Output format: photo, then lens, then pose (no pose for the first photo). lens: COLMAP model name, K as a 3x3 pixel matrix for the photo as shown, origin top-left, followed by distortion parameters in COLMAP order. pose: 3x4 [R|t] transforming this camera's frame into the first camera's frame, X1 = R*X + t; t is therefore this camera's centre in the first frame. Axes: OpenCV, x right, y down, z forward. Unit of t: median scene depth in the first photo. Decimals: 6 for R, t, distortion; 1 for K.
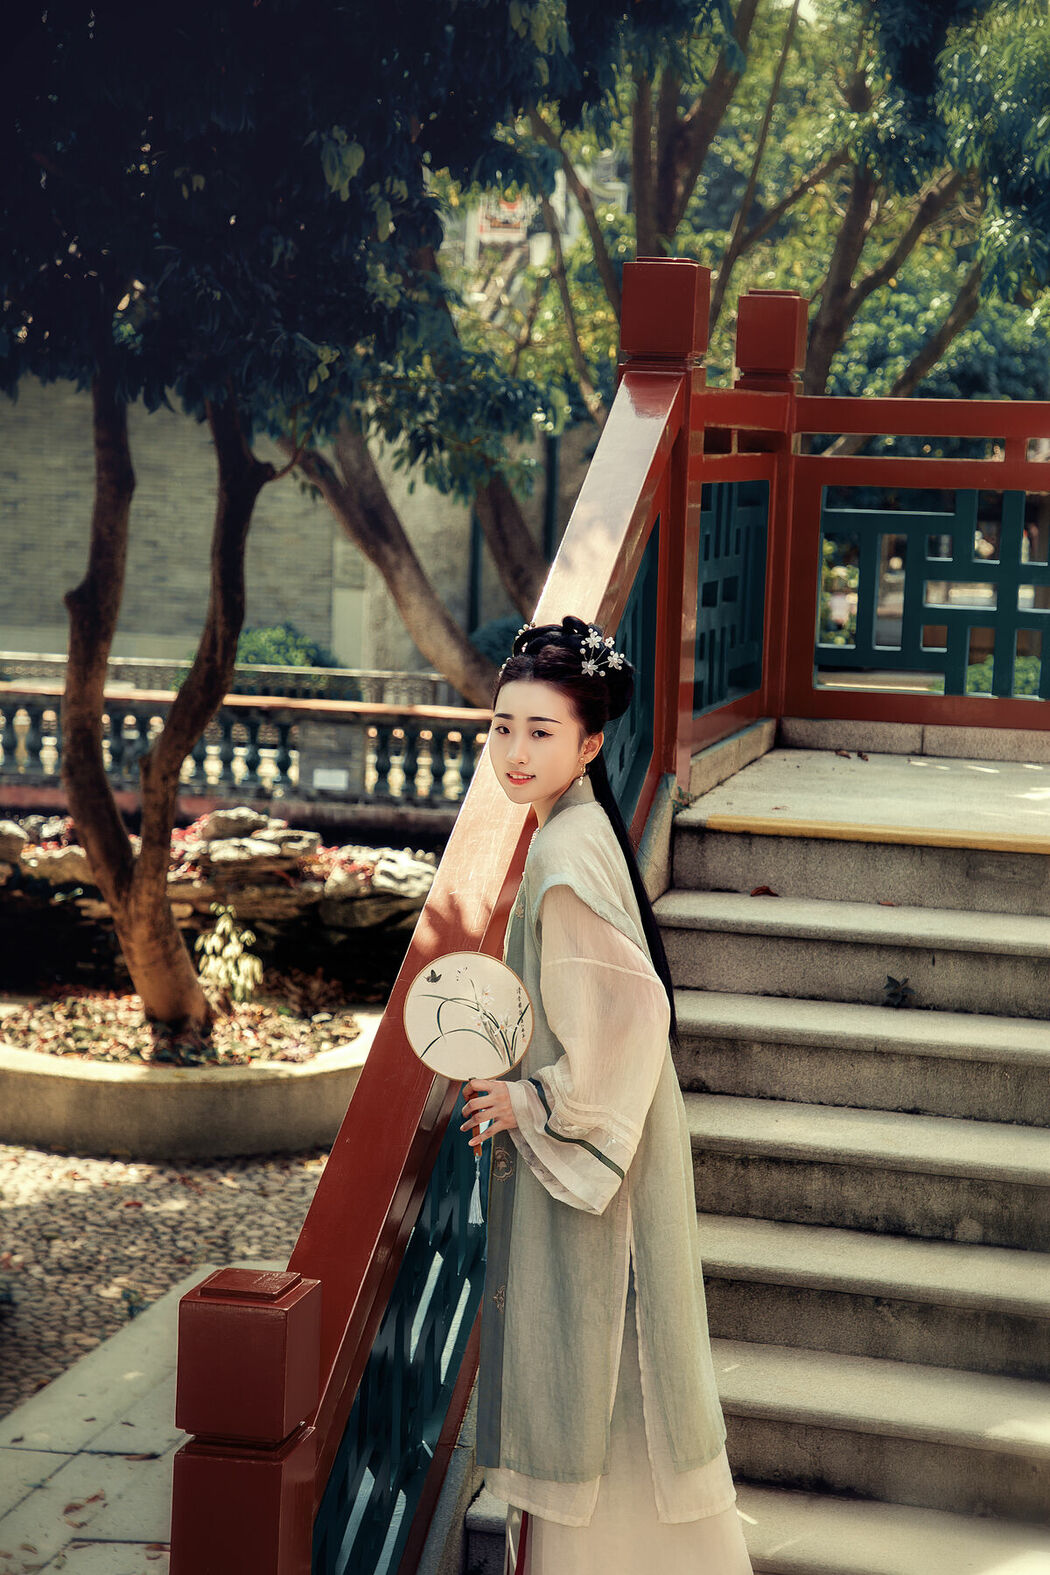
lens RADIAL K [[3111.6, 0, 525.0], [0, 3111.6, 787.5], [0, 0, 1]] dist [0.351857, -0.000604]
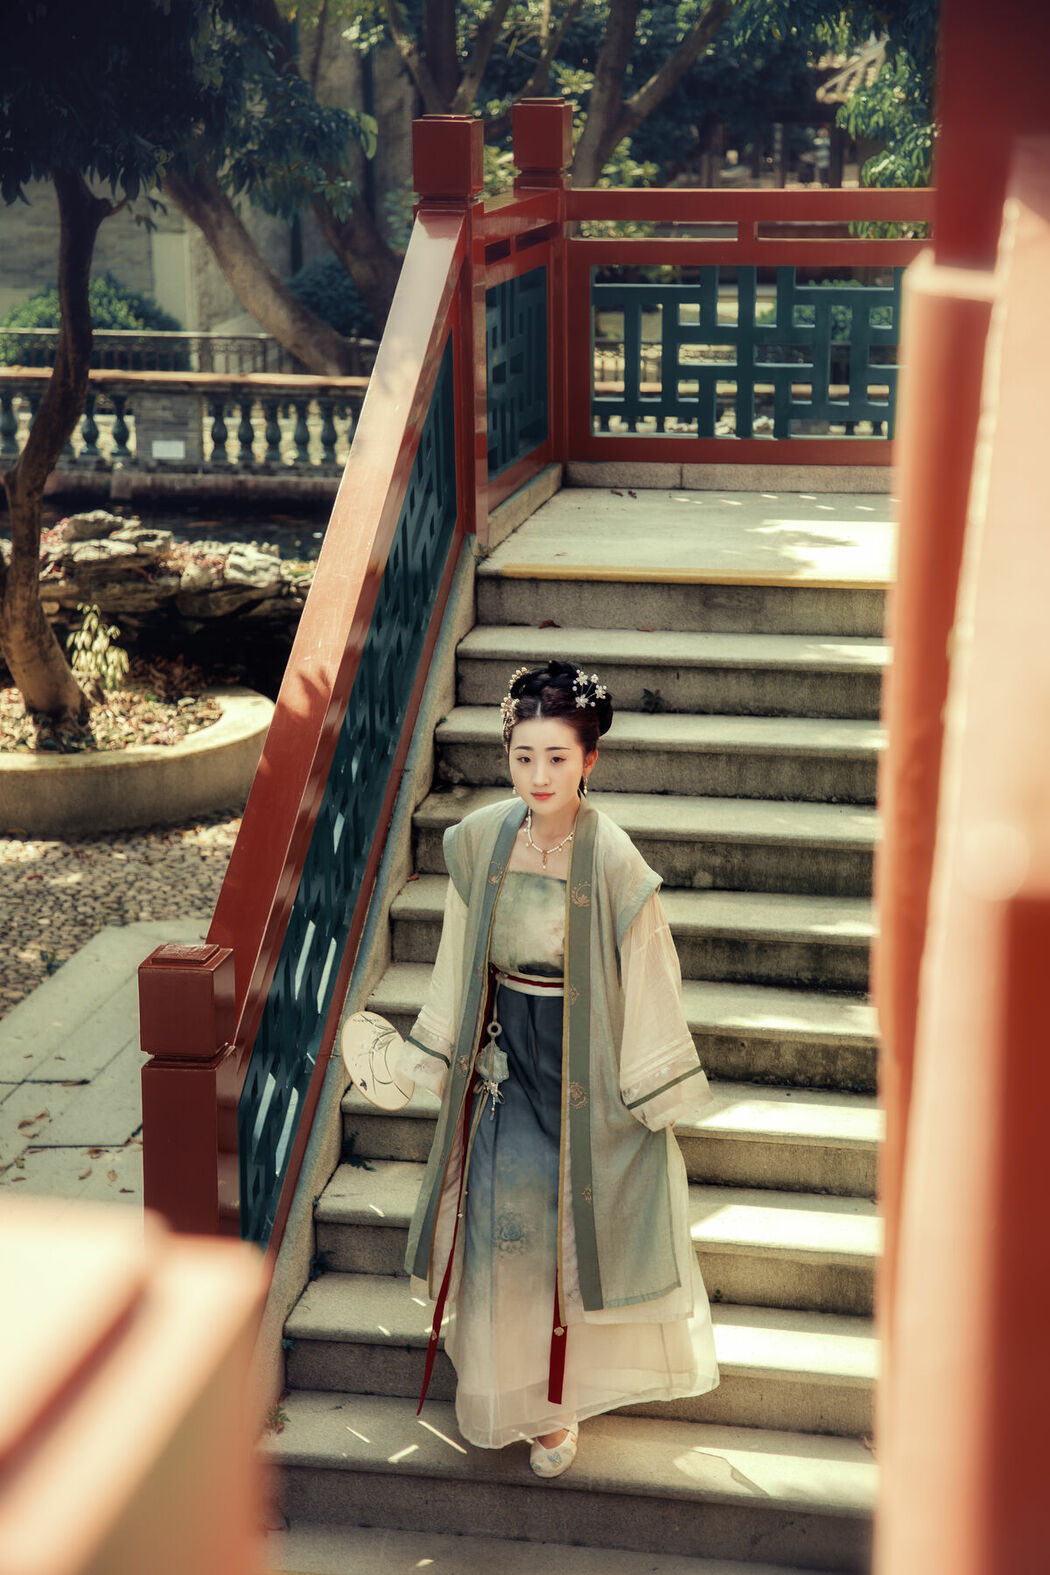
lens RADIAL K [[3111.6, 0, 525.0], [0, 3111.6, 787.5], [0, 0, 1]] dist [0.351857, -0.000604]
pose [[0.997568, -0.051621, 0.046842, 0.001879], [0.045806, 0.991994, 0.117687, -0.026344], [-0.052542, -0.115255, 0.991945, -0.140210]]
